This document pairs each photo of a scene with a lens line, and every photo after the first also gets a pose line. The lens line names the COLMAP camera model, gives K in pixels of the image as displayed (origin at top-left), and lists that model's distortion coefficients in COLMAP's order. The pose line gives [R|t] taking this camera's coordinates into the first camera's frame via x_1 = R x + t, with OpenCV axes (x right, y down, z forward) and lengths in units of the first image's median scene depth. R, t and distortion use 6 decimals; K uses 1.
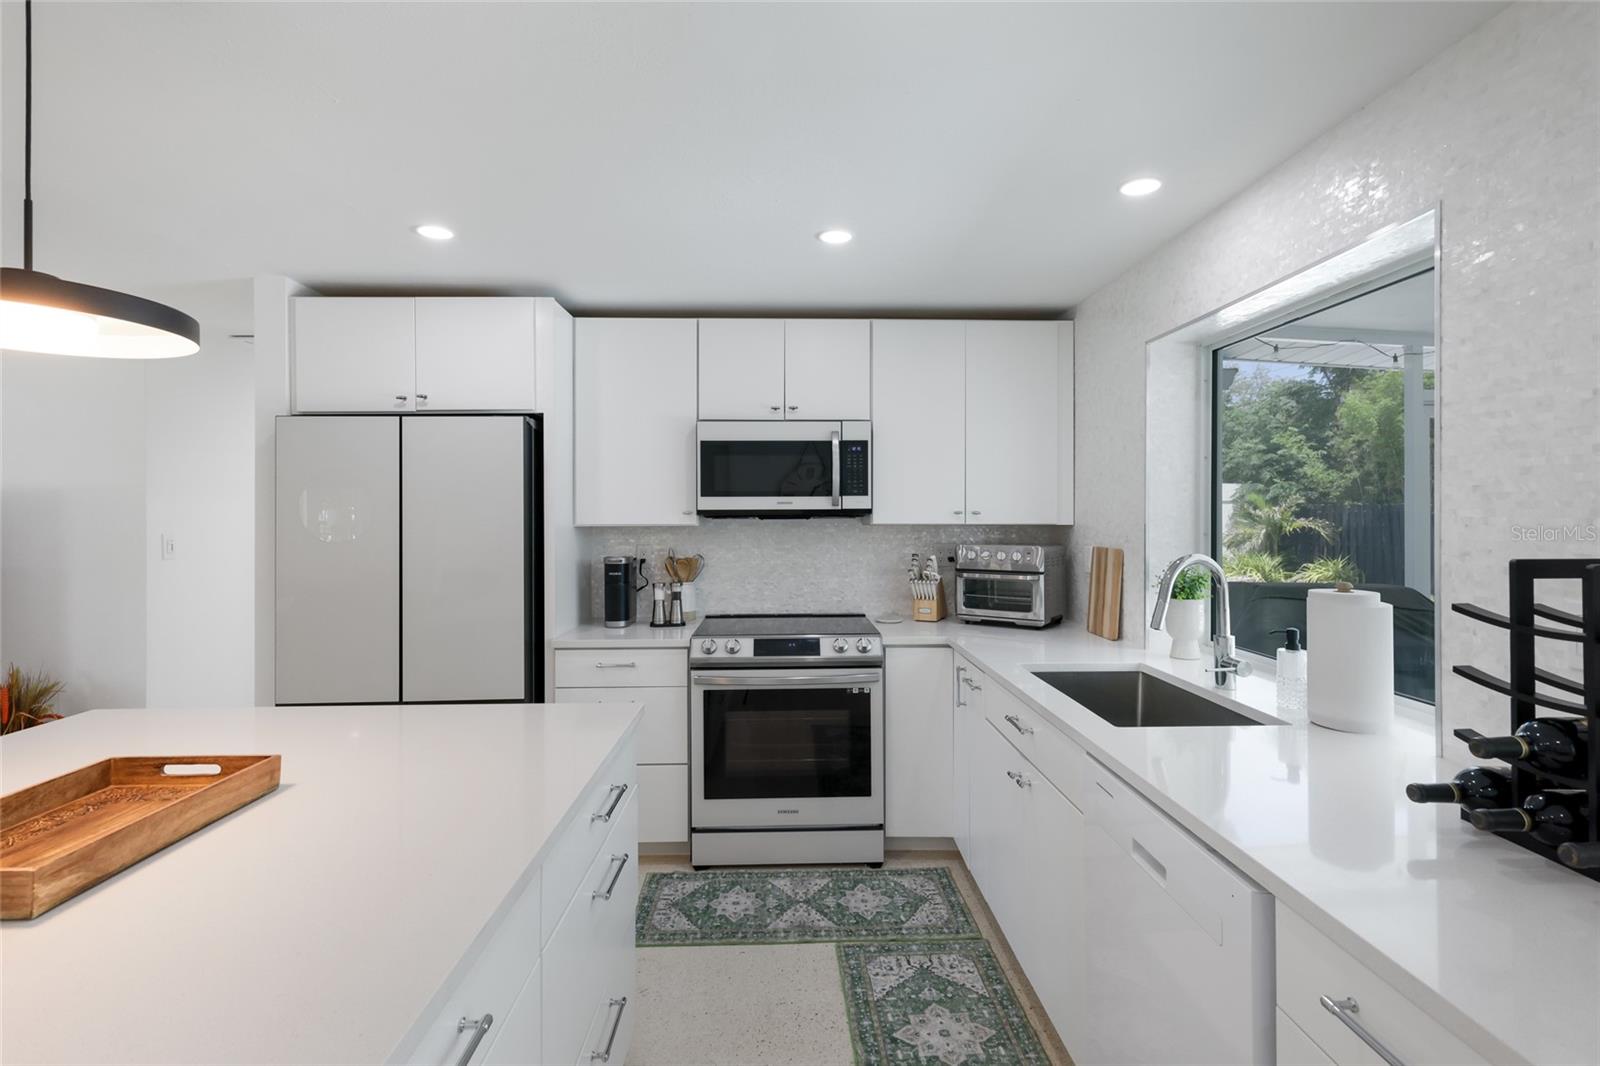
lens RADIAL K [[763.8, 0, 802.9], [0, 763.8, 506.3], [0, 0, 1]] dist [0.000980, -0.000419]
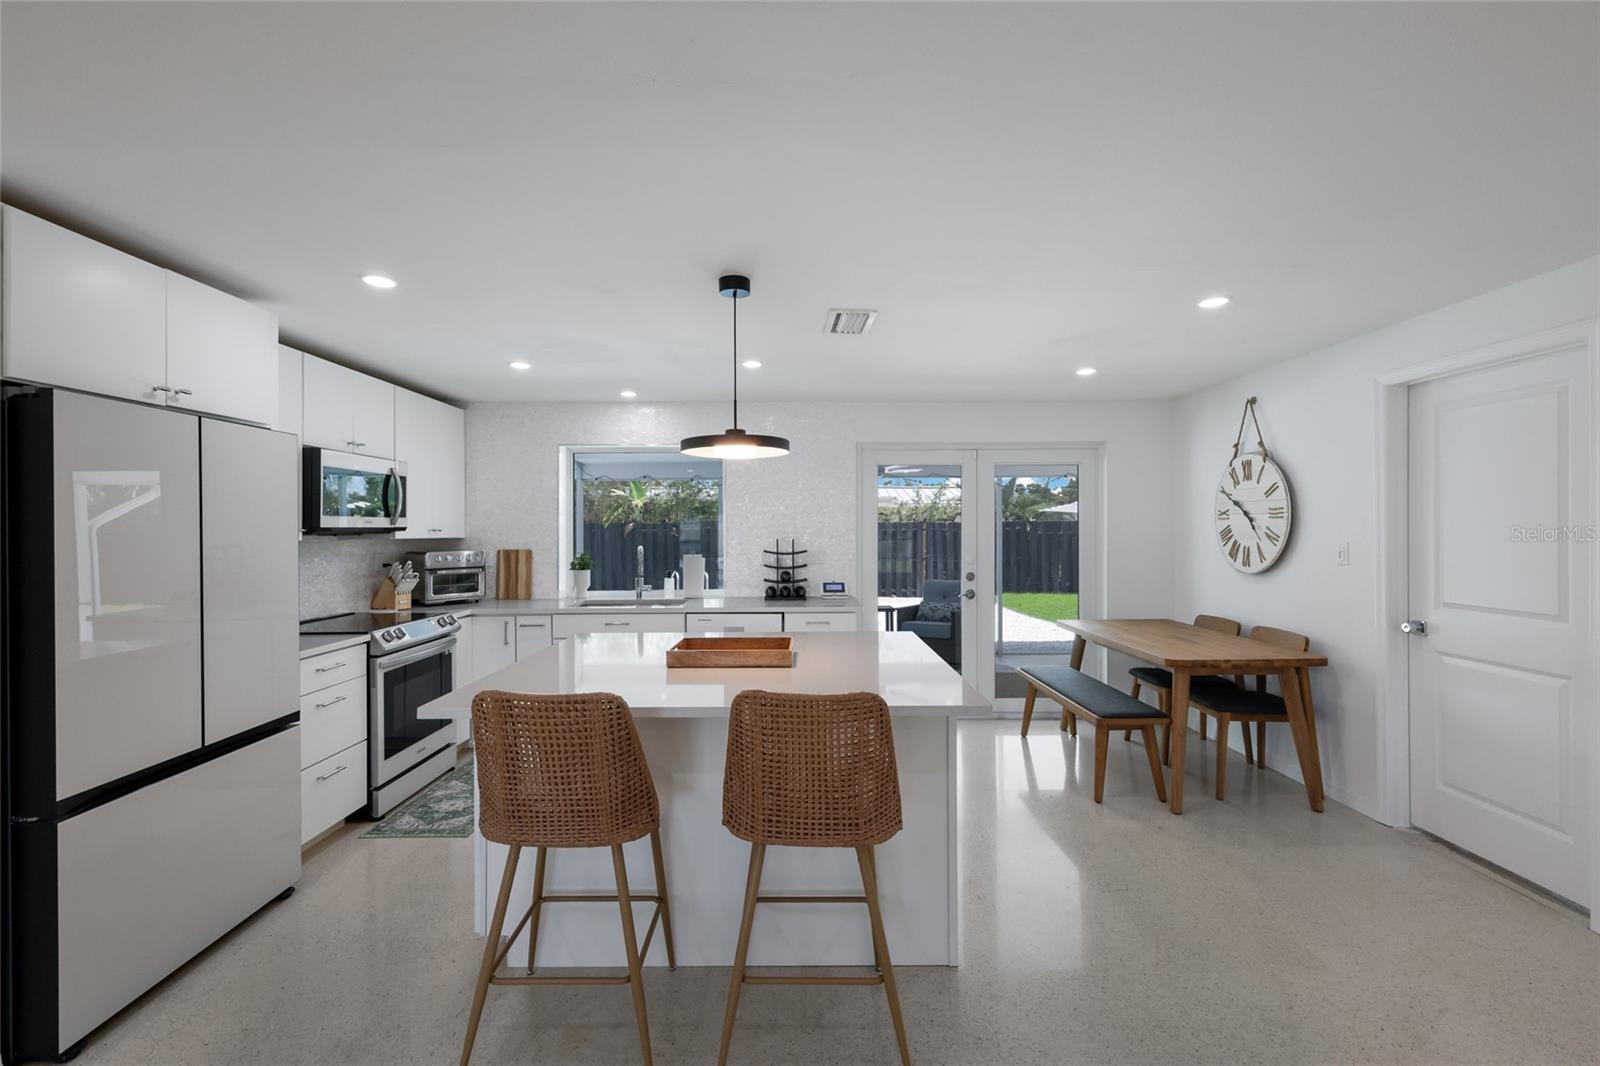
lens RADIAL K [[699.8, 0, 807.2], [0, 699.8, 529.9], [0, 0, 1]] dist [0.012253, -0.000472]
pose [[0.029062, 0.001242, 0.999577, -1.239161], [-0.003406, 0.999994, -0.001144, 0.007068], [-0.999572, -0.003371, 0.029066, 0.275160]]
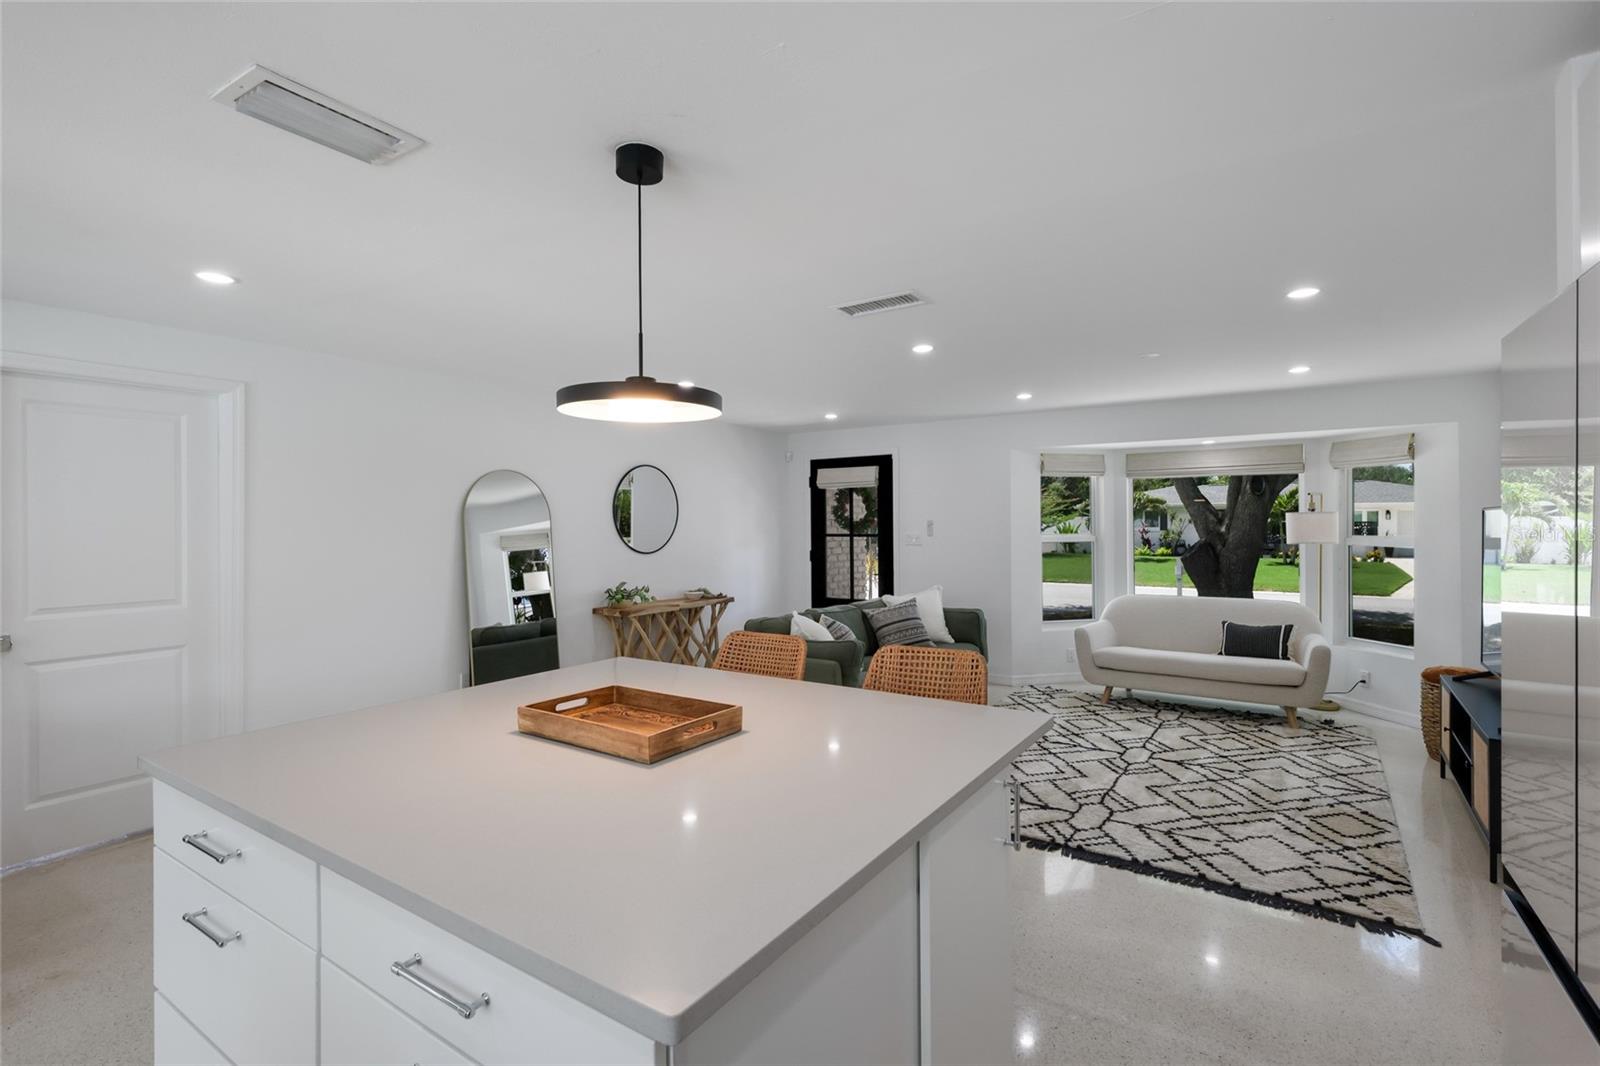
lens RADIAL K [[763.8, 0, 799.8], [0, 763.8, 523.9], [0, 0, 1]] dist [0.000980, -0.000419]
pose [[-0.585033, 0.009361, -0.810956, 0.044147], [0.013443, 0.999908, 0.001845, 0.002370], [0.810898, -0.009822, -0.585105, 0.851090]]
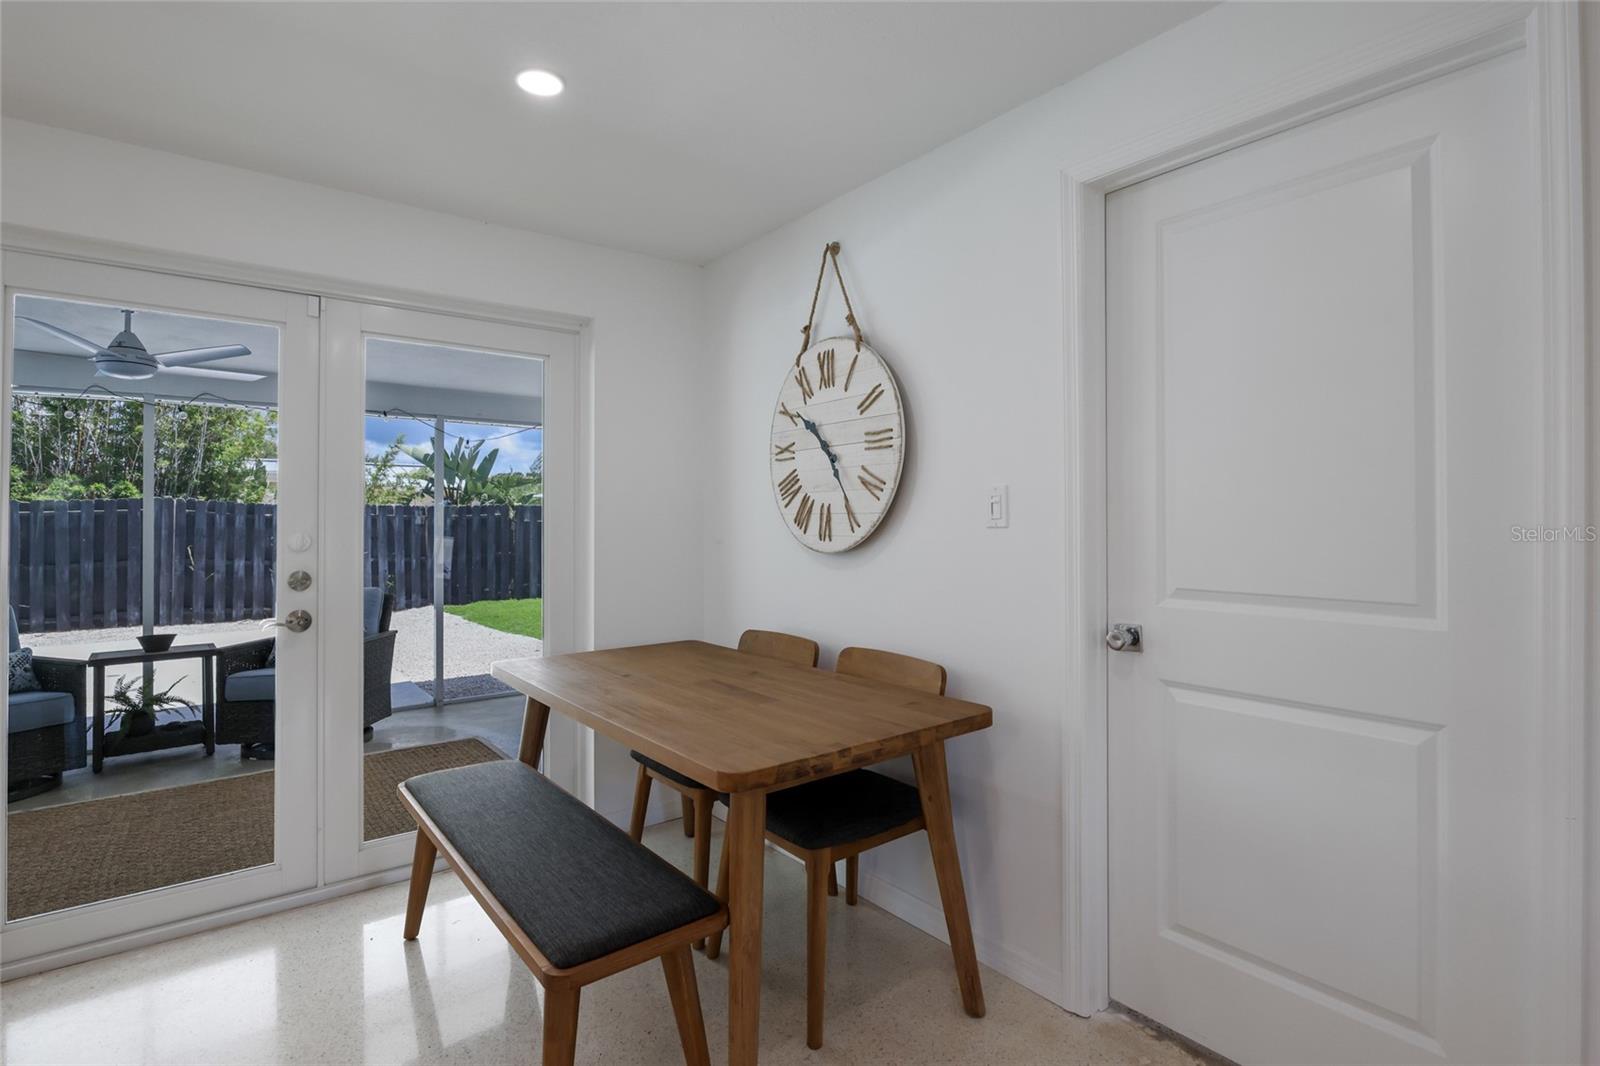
lens RADIAL K [[763.8, 0, 805.1], [0, 763.8, 516.1], [0, 0, 1]] dist [0.000980, -0.000419]
pose [[-0.583361, 0.012704, 0.812113, -0.508785], [-0.000008, 0.999878, -0.015648, 0.060419], [-0.812213, -0.009135, -0.583290, -0.035531]]
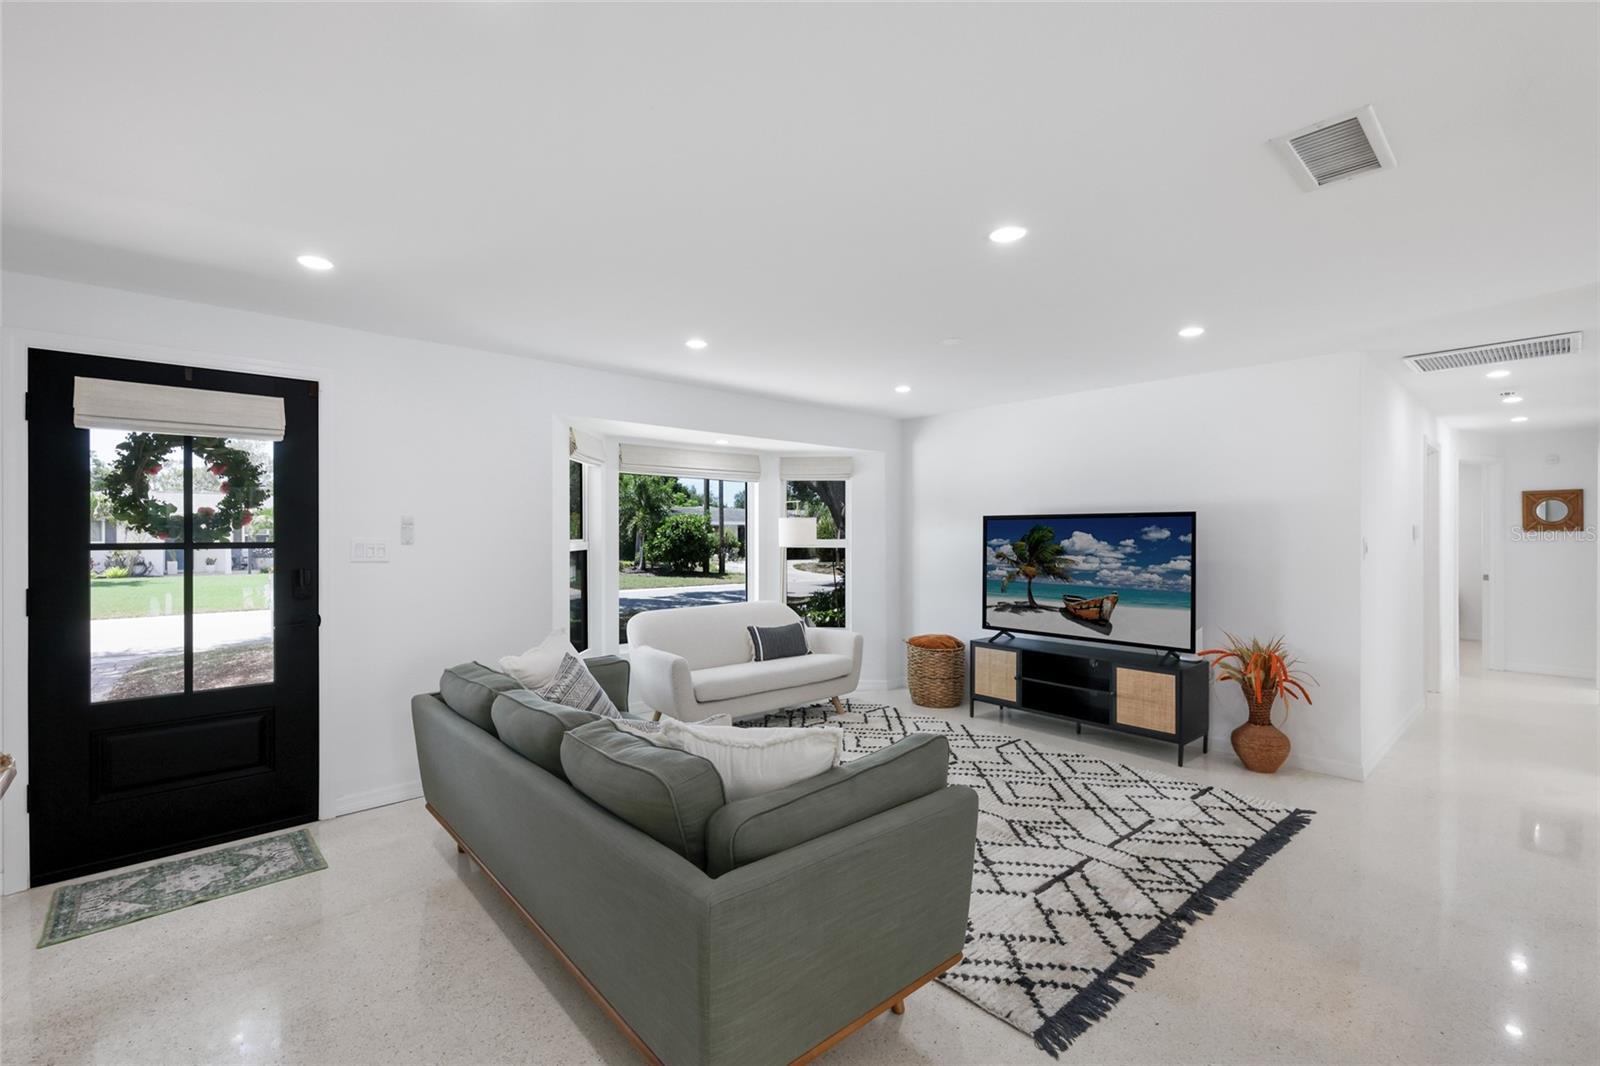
lens RADIAL K [[699.8, 0, 807.6], [0, 699.8, 536.7], [0, 0, 1]] dist [0.012253, -0.000472]
pose [[0.647921, 0.006143, -0.761683, -0.704321], [0.001612, 0.999954, 0.009436, 0.024263], [0.761706, -0.007342, 0.647881, -0.395815]]
